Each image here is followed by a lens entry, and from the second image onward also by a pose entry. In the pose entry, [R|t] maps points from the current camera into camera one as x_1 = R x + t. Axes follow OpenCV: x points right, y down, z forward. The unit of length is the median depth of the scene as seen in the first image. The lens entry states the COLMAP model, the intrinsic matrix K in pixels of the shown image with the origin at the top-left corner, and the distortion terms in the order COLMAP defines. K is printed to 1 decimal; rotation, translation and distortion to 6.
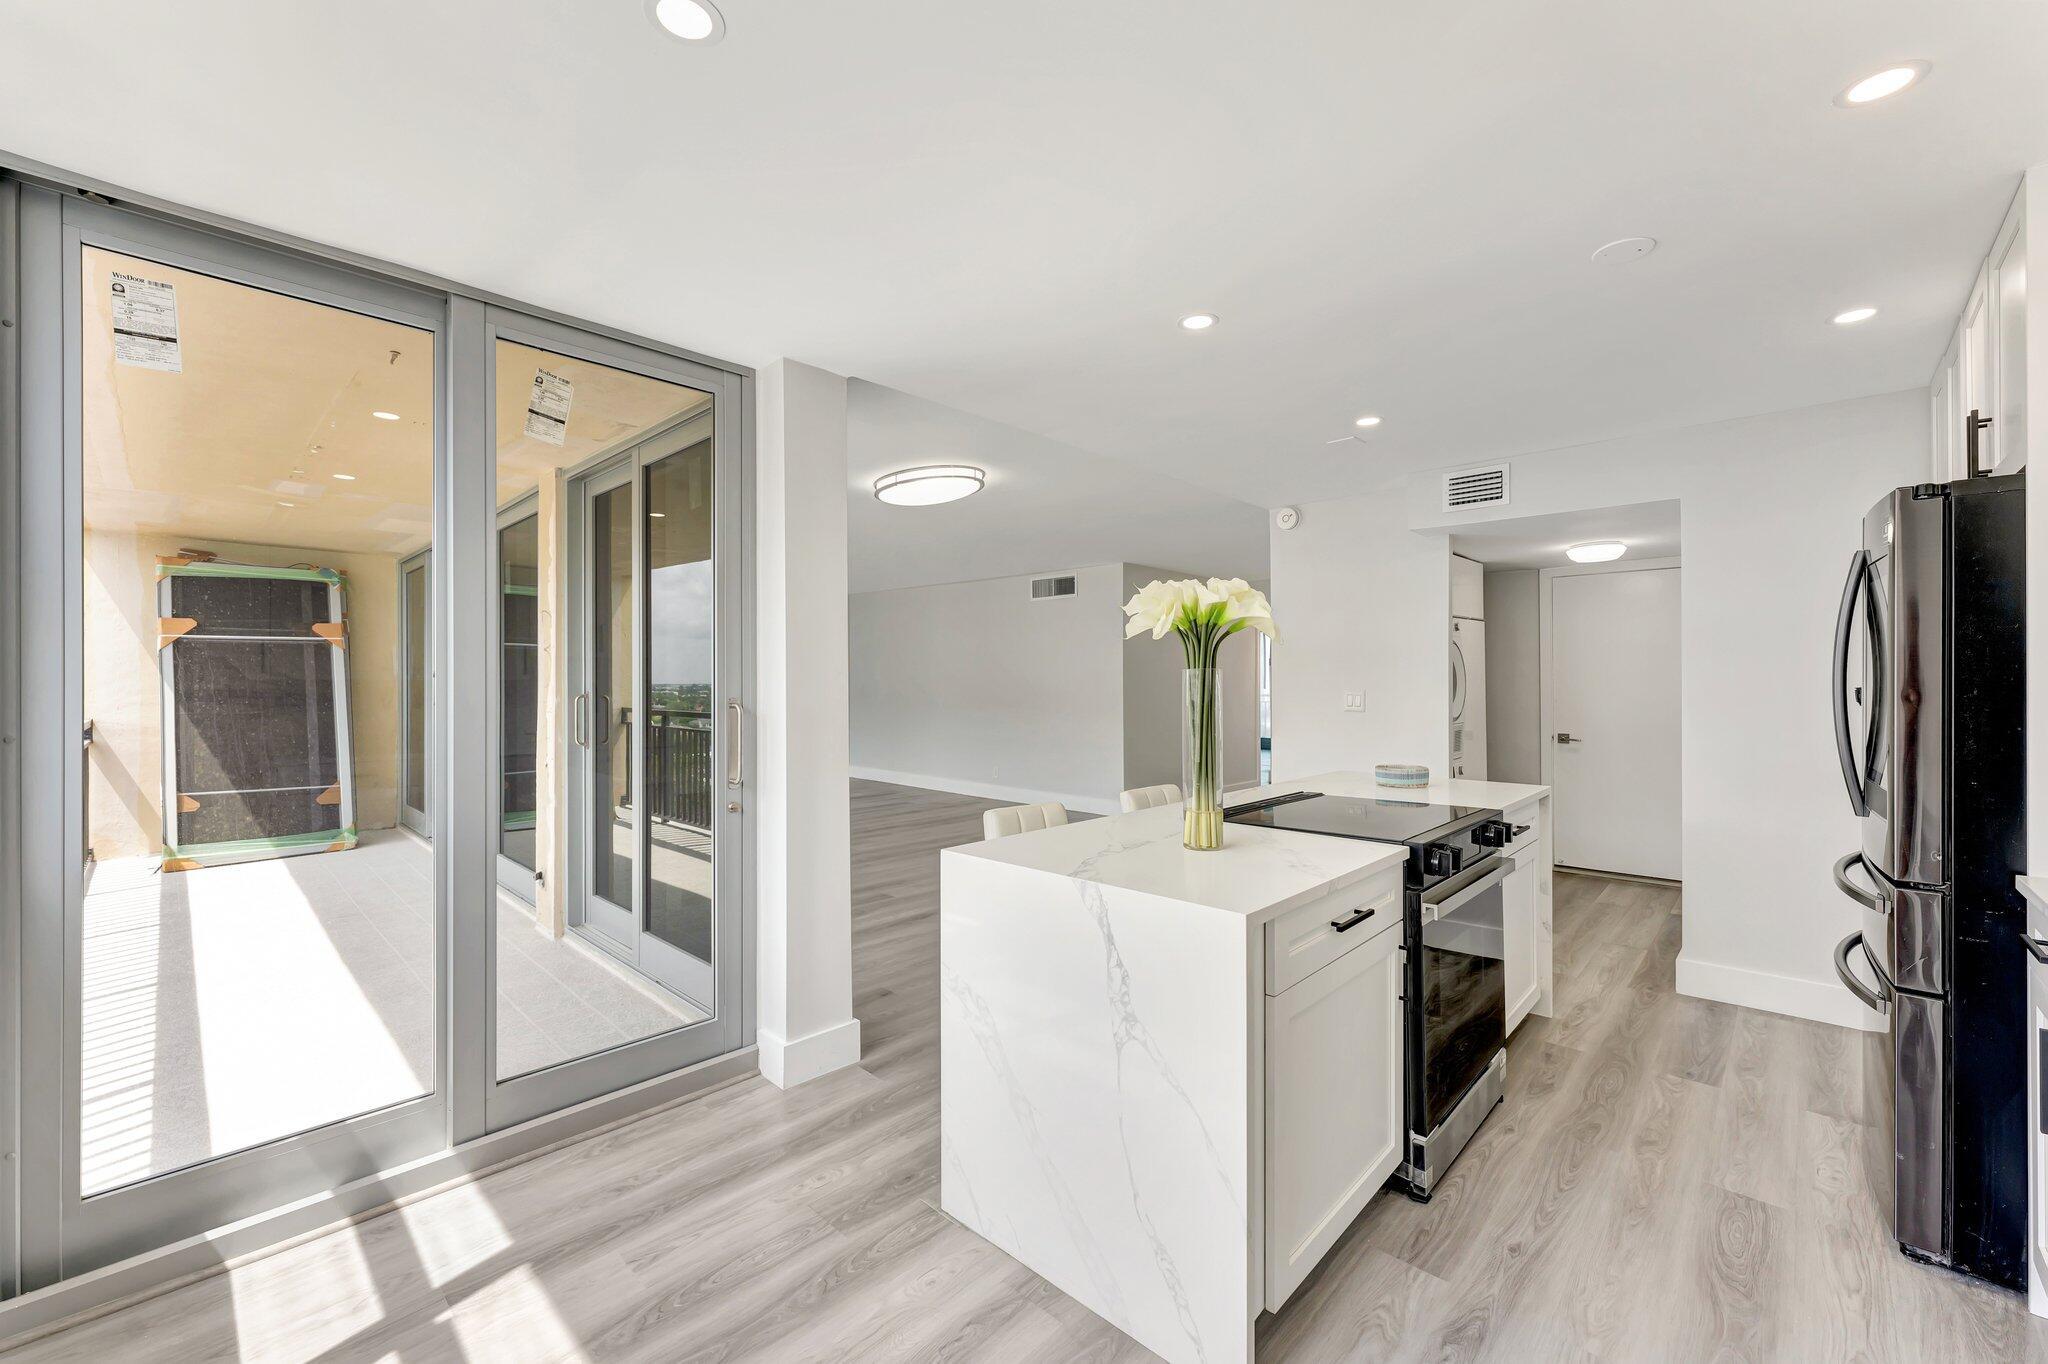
lens RADIAL K [[817.7, 0, 1028.9], [0, 817.7, 677.9], [0, 0, 1]] dist [-0.000440, -0.000391]
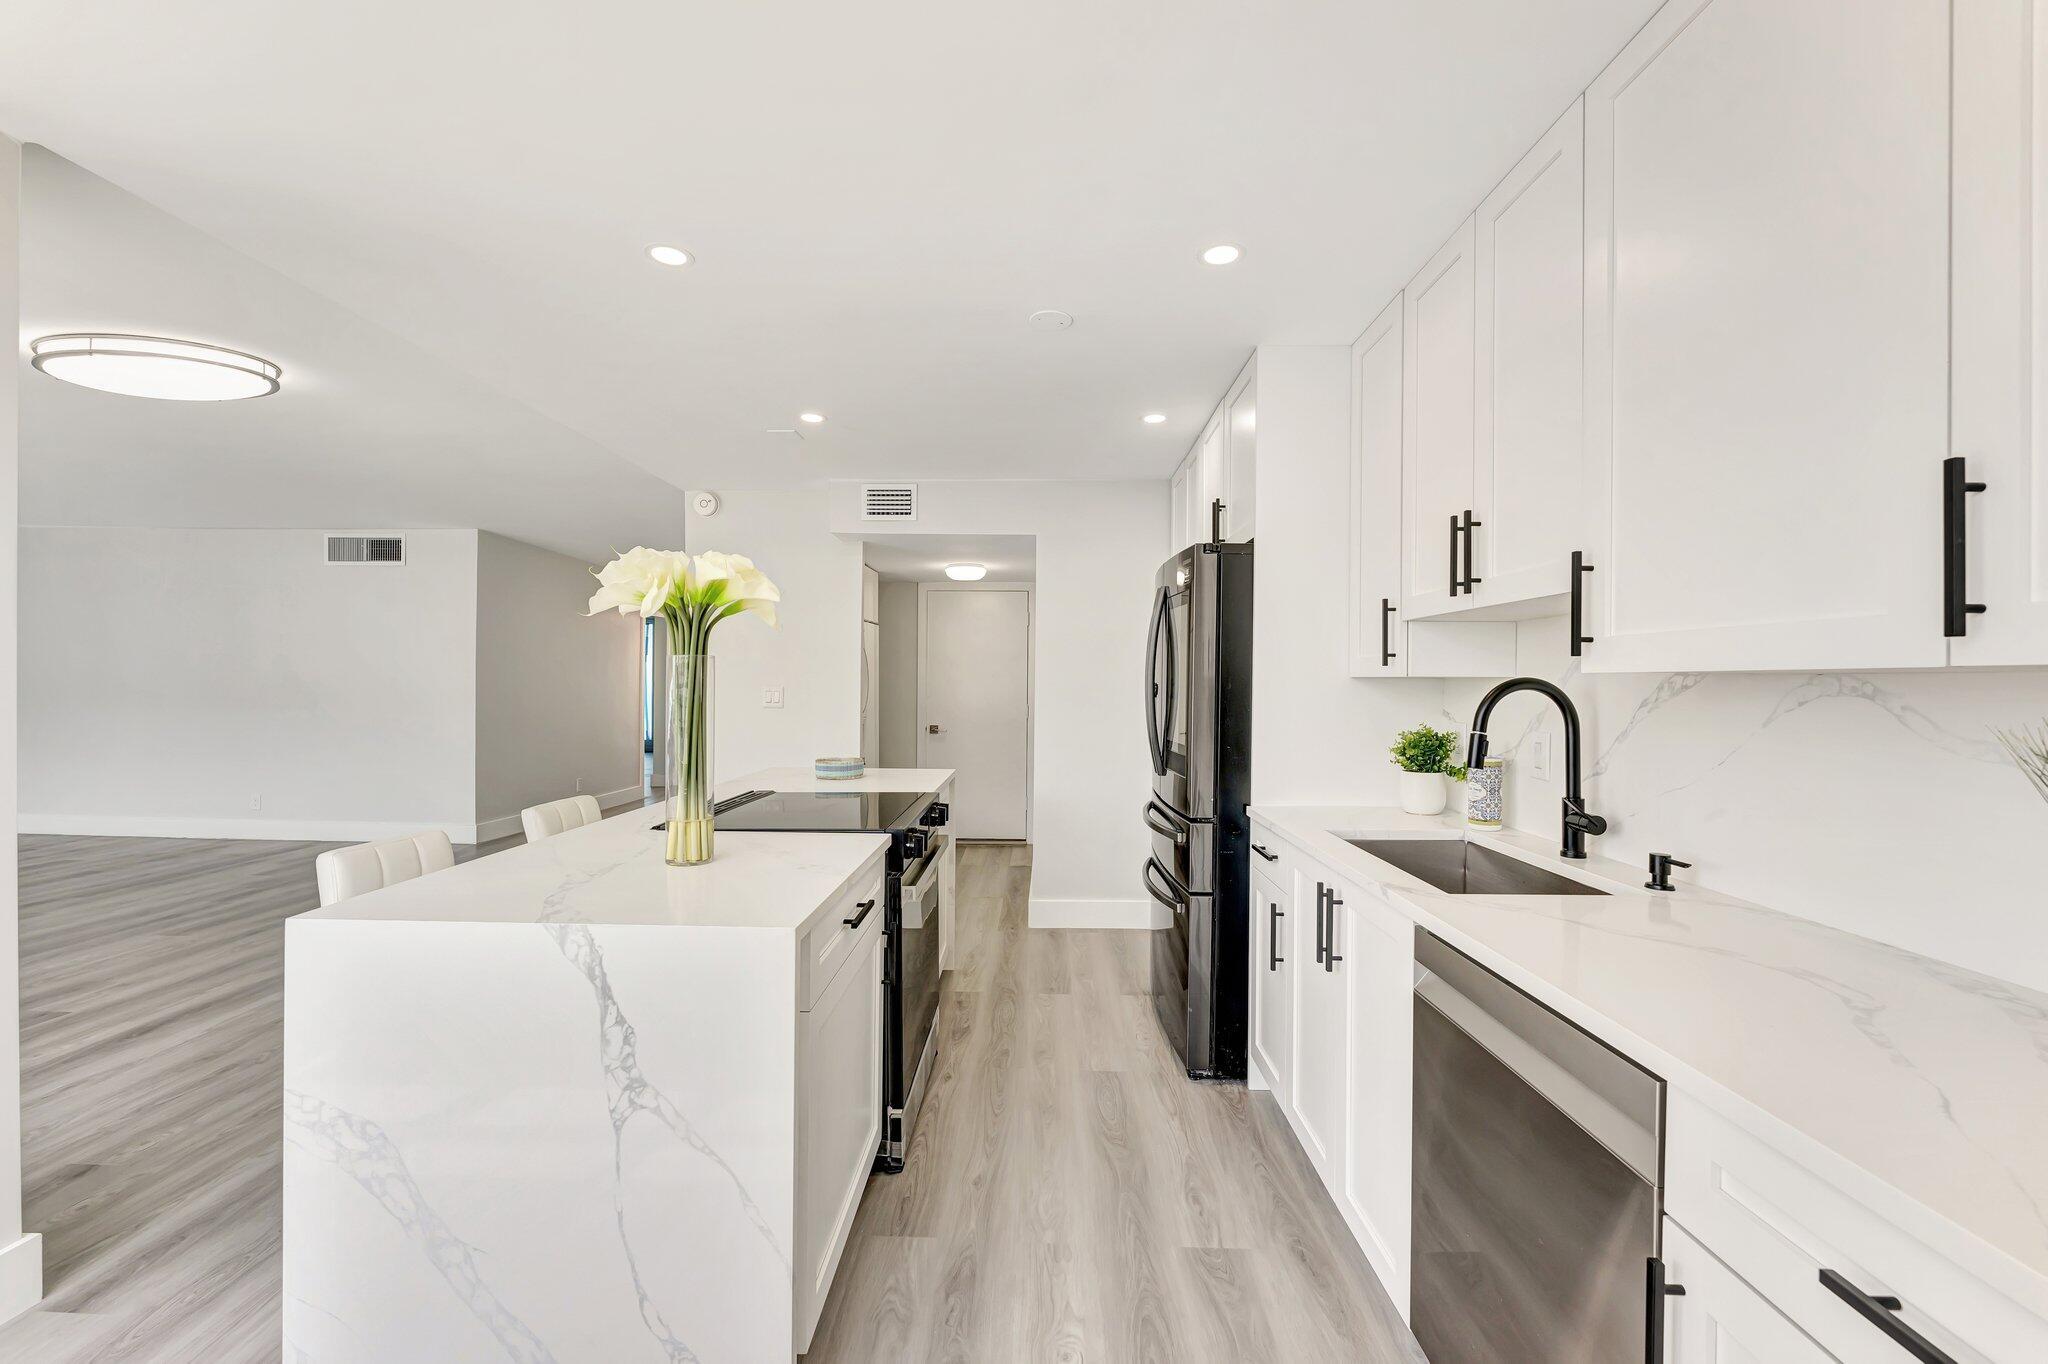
lens RADIAL K [[823.3, 0, 1024.0], [0, 823.3, 682.0], [0, 0, 1]] dist [-0.004946, -0.000270]
pose [[0.740467, 0.009727, 0.672022, -0.104219], [-0.013300, 0.999912, 0.000181, 0.011509], [-0.671961, -0.009072, 0.740531, 0.111082]]
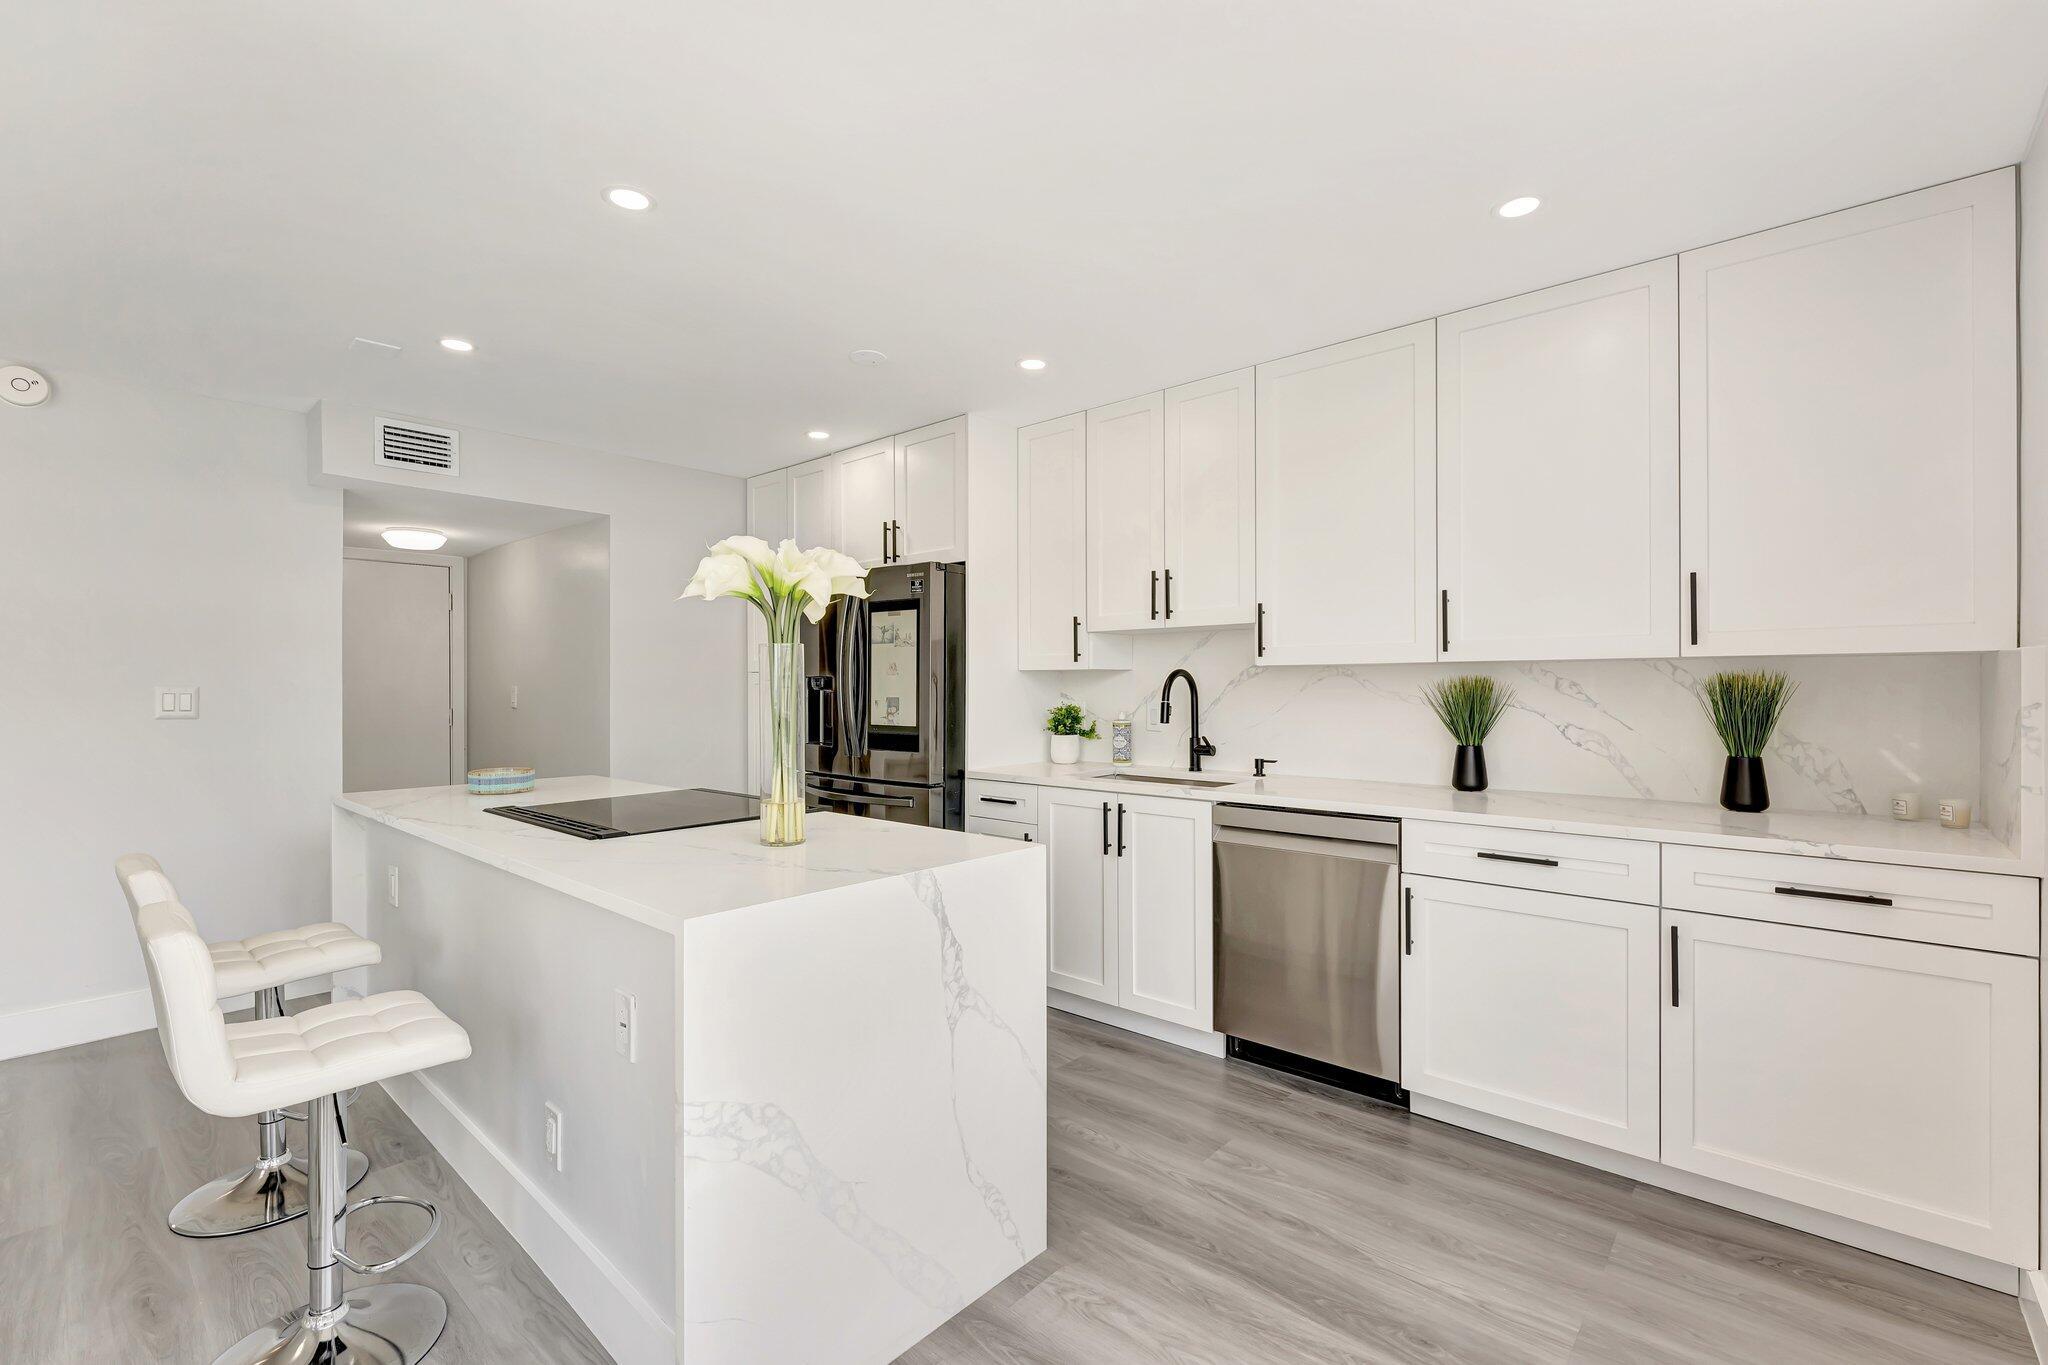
lens RADIAL K [[885.4, 0, 1031.1], [0, 885.4, 685.0], [0, 0, 1]] dist [0.000121, 0.000086]
pose [[-0.033915, 0.004595, 0.999414, -0.715076], [-0.000644, 0.999989, -0.004620, 0.036001], [-0.999425, -0.000801, -0.033912, 0.710087]]
